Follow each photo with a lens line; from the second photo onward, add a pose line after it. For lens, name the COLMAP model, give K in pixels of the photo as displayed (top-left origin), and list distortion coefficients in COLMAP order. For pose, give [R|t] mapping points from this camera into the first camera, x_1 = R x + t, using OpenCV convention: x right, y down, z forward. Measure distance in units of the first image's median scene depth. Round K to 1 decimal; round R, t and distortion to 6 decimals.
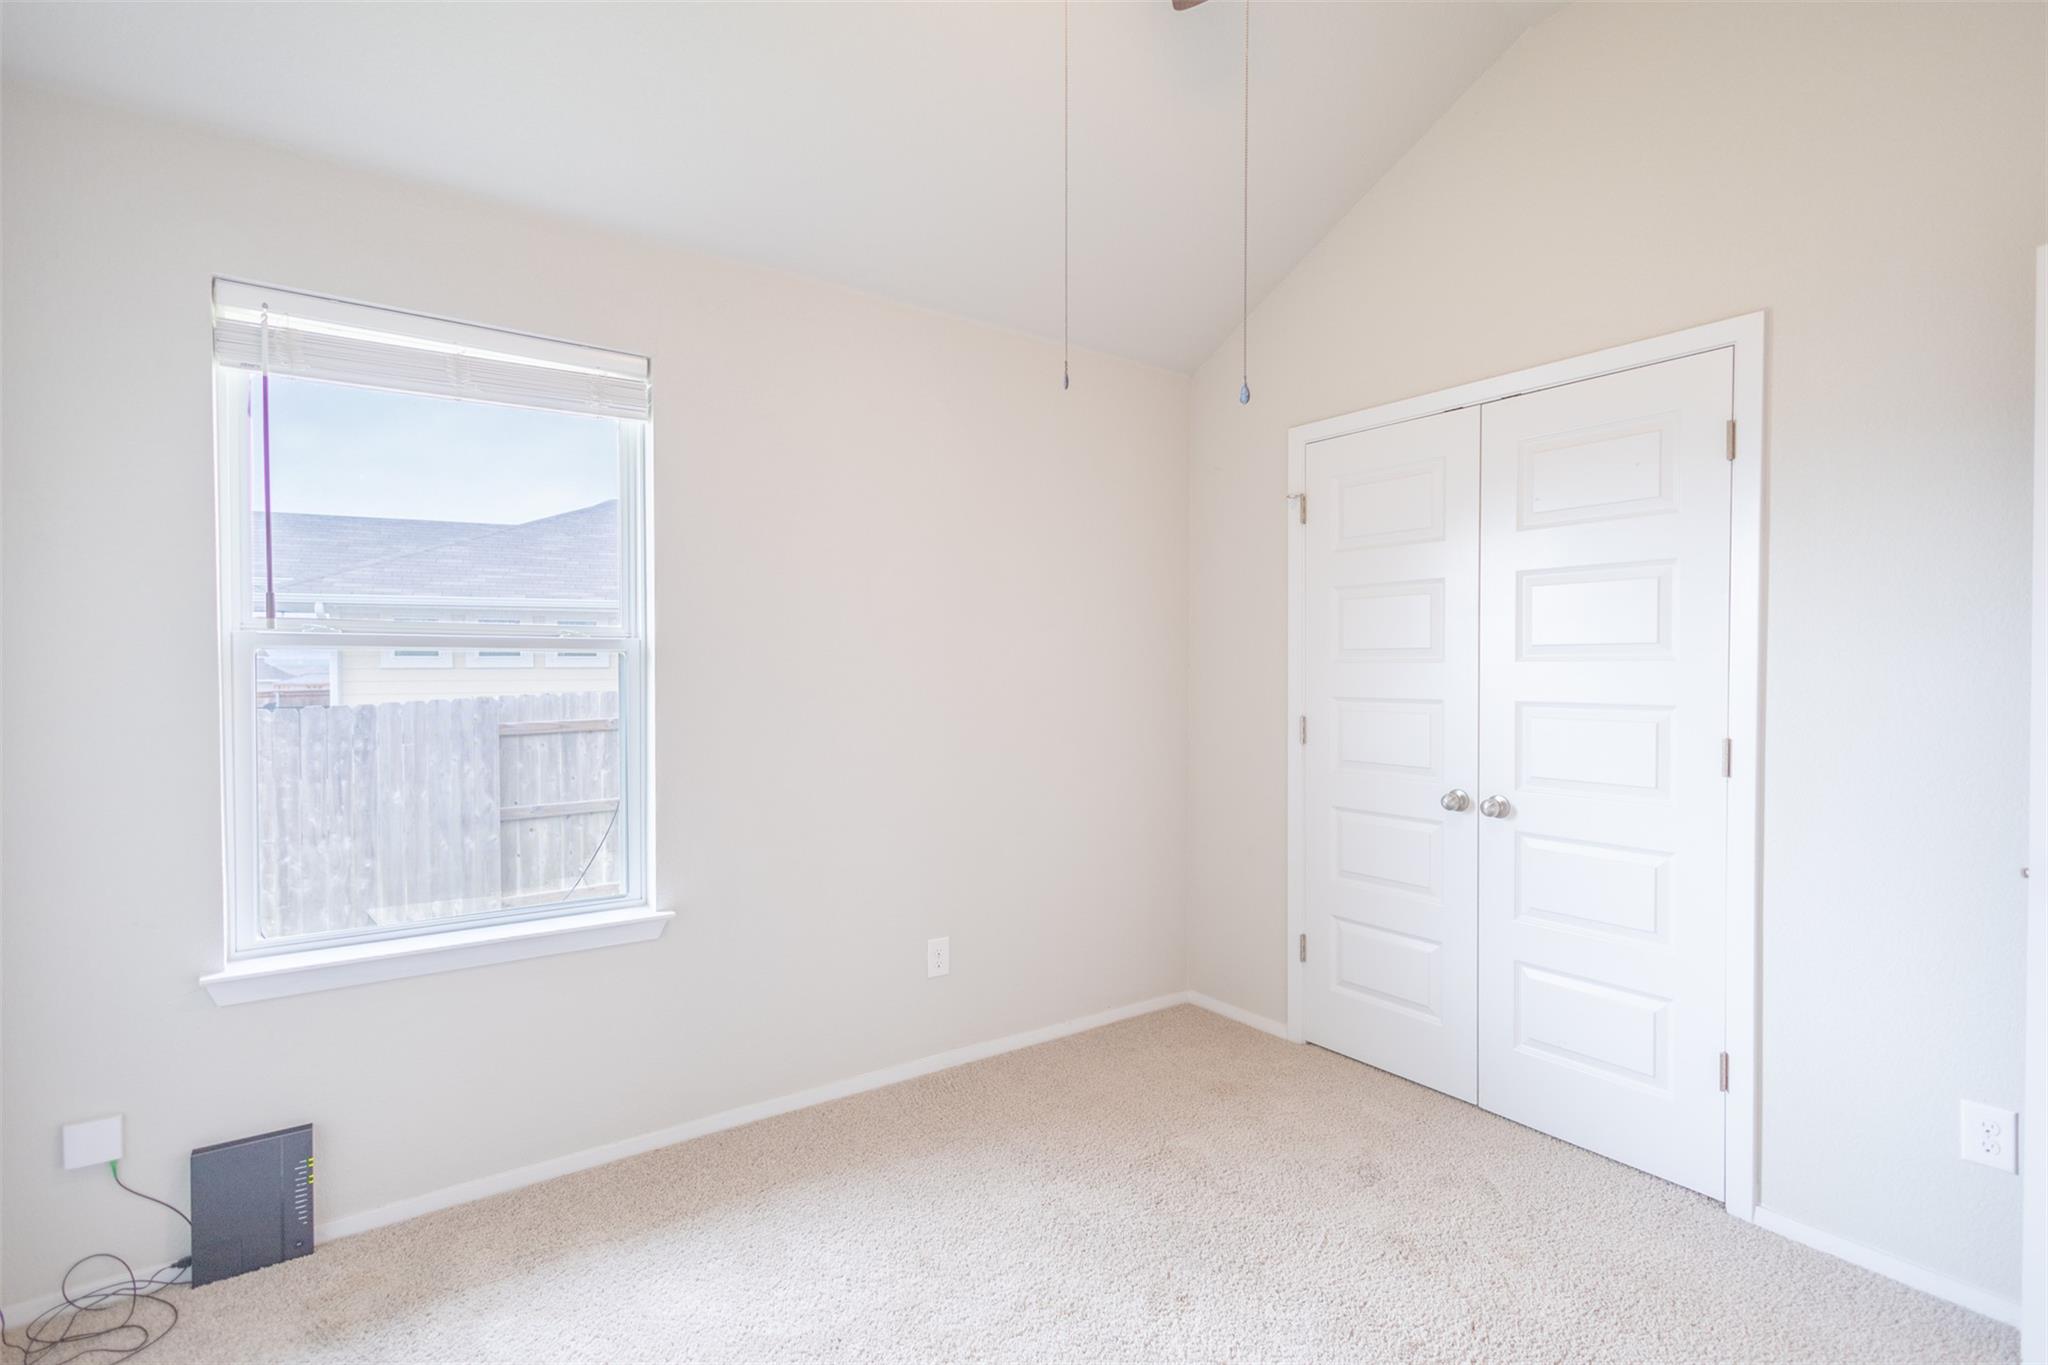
lens RADIAL K [[934.7, 0, 1024.0], [0, 934.7, 682.5], [0, 0, 1]] dist [-0.000256, 0.000135]
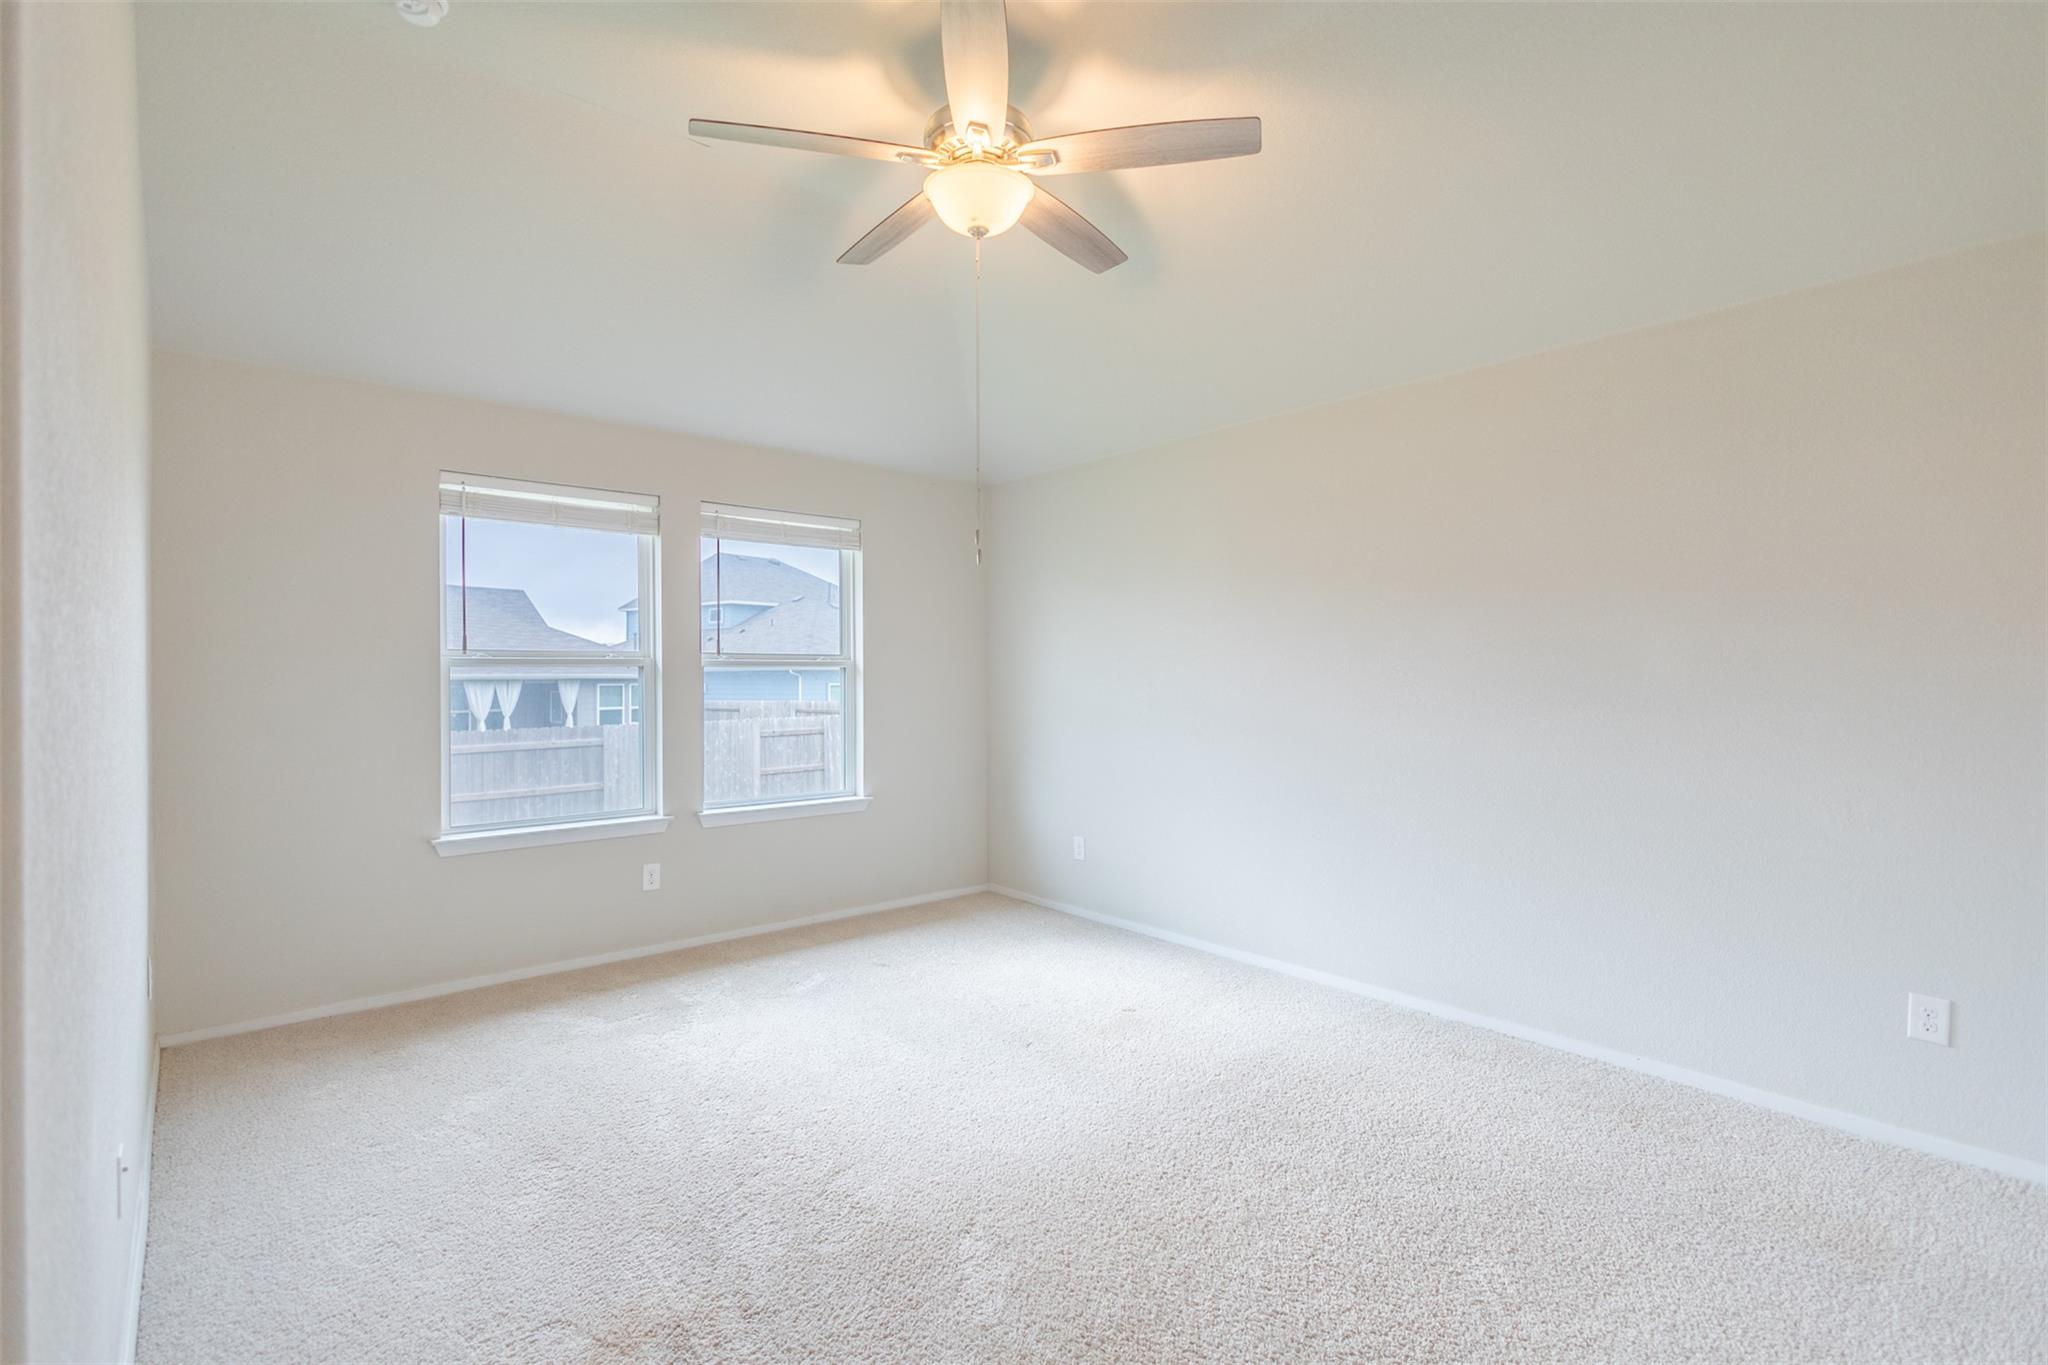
lens RADIAL K [[934.7, 0, 1024.0], [0, 934.7, 682.5], [0, 0, 1]] dist [-0.000256, 0.000135]
pose [[0.986854, -0.002186, 0.161600, -0.009171], [0.006136, 0.999694, -0.023948, 0.043809], [-0.161498, 0.024625, 0.986566, -0.910686]]
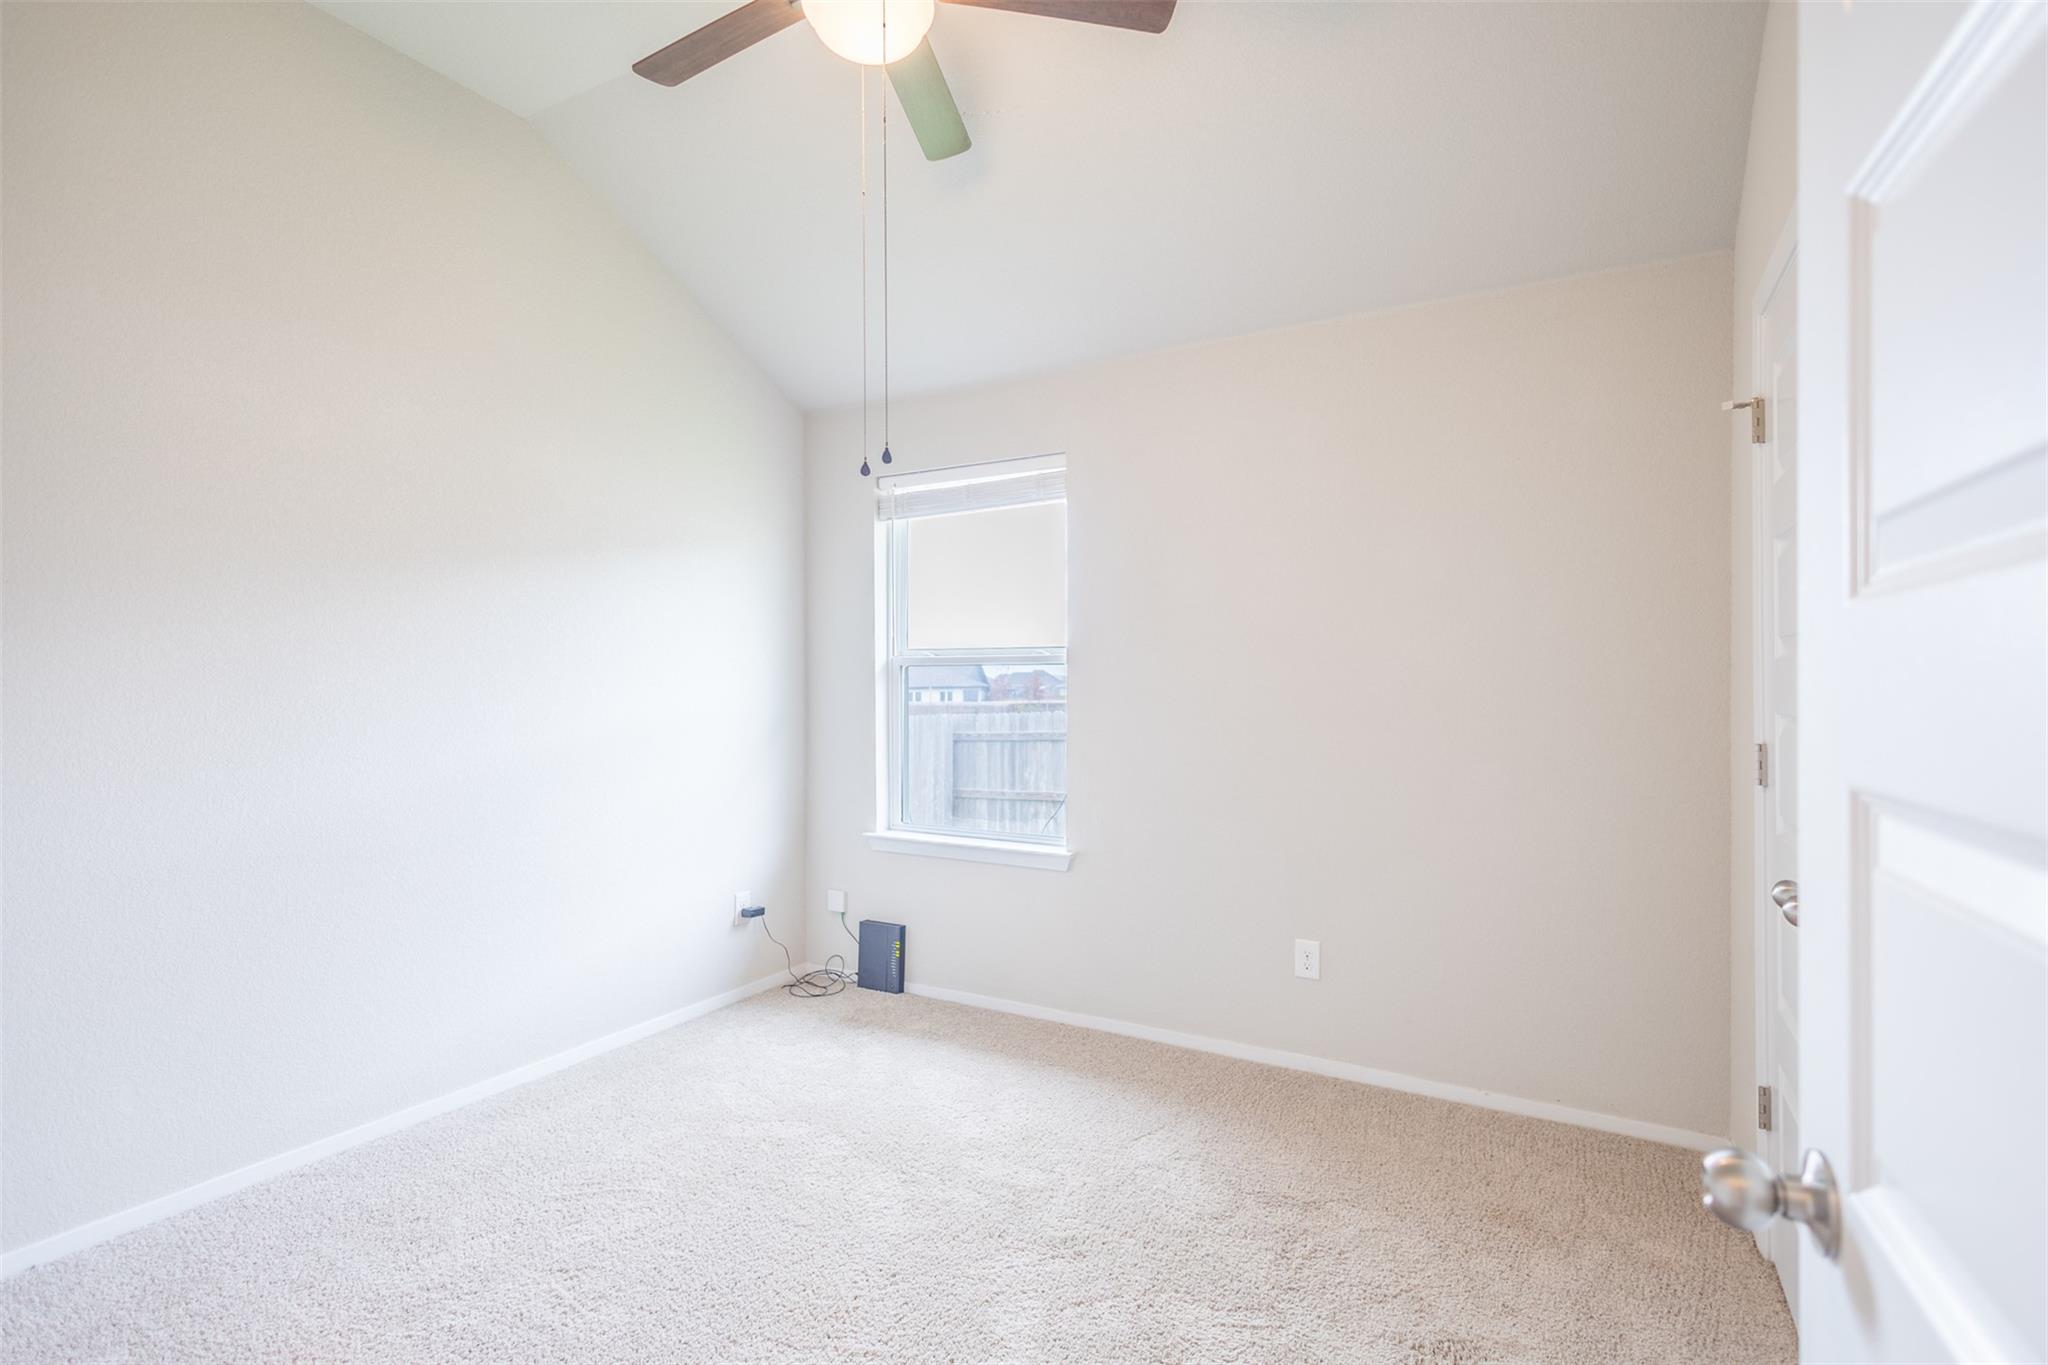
lens RADIAL K [[918.7, 0, 1024.0], [0, 918.7, 682.5], [0, 0, 1]] dist [-0.002804, -0.000554]
pose [[0.446365, 0.001832, -0.894849, 0.874966], [-0.008030, 0.999966, -0.001958, -0.001877], [0.894815, 0.008060, 0.446364, 0.368860]]
